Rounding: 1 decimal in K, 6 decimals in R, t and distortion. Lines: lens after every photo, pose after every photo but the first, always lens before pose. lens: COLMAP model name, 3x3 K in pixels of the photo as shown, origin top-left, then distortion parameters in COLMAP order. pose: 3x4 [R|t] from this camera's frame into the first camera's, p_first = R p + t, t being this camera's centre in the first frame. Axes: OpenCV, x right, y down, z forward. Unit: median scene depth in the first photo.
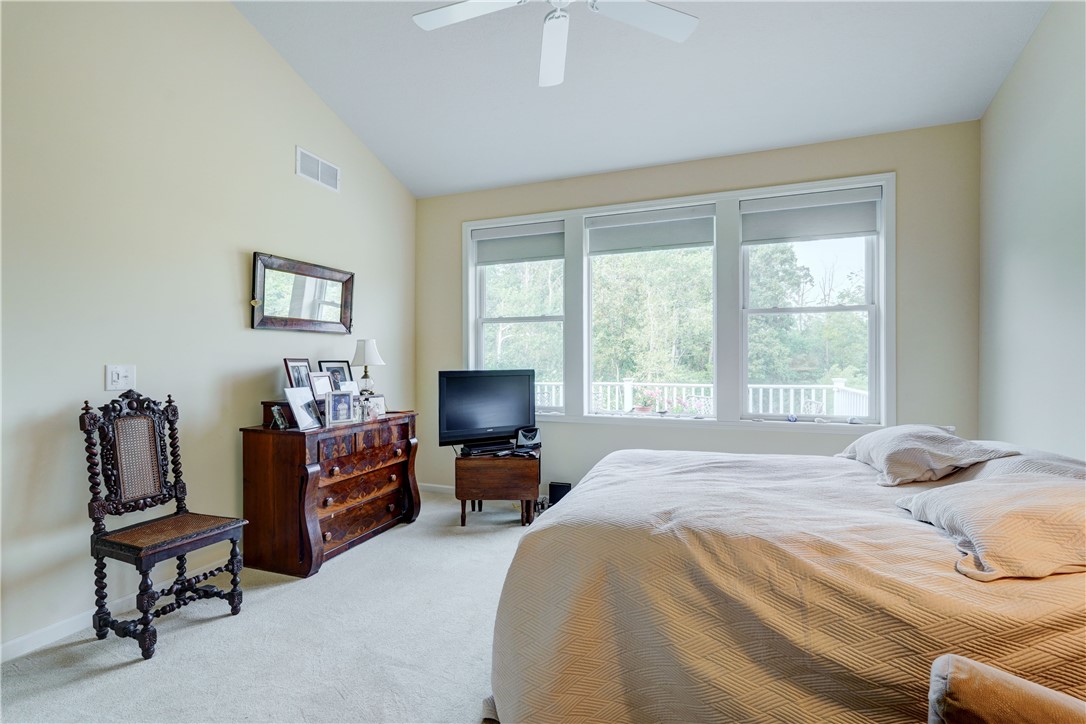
lens RADIAL K [[497.7, 0, 548.1], [0, 497.7, 357.5], [0, 0, 1]] dist [-0.001021, 0.000766]
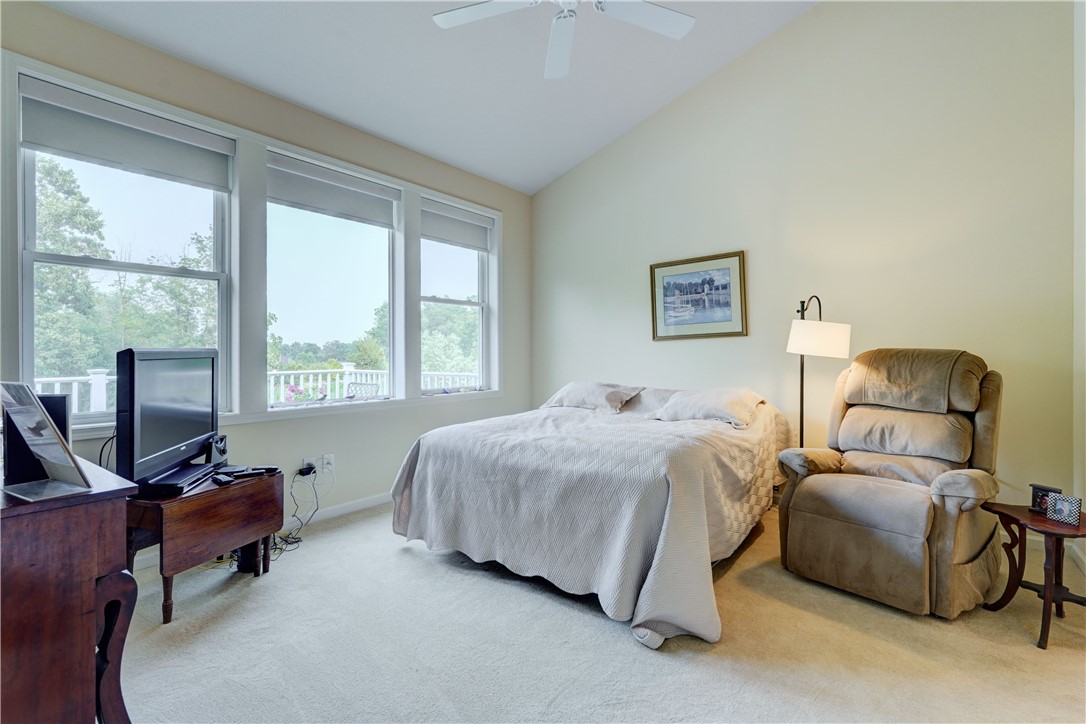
lens RADIAL K [[497.7, 0, 548.1], [0, 497.7, 357.5], [0, 0, 1]] dist [-0.001021, 0.000766]
pose [[0.288125, -0.010372, 0.957537, -0.574947], [-0.003302, 0.999925, 0.011824, 0.025828], [-0.957587, -0.006568, 0.288069, 0.404754]]
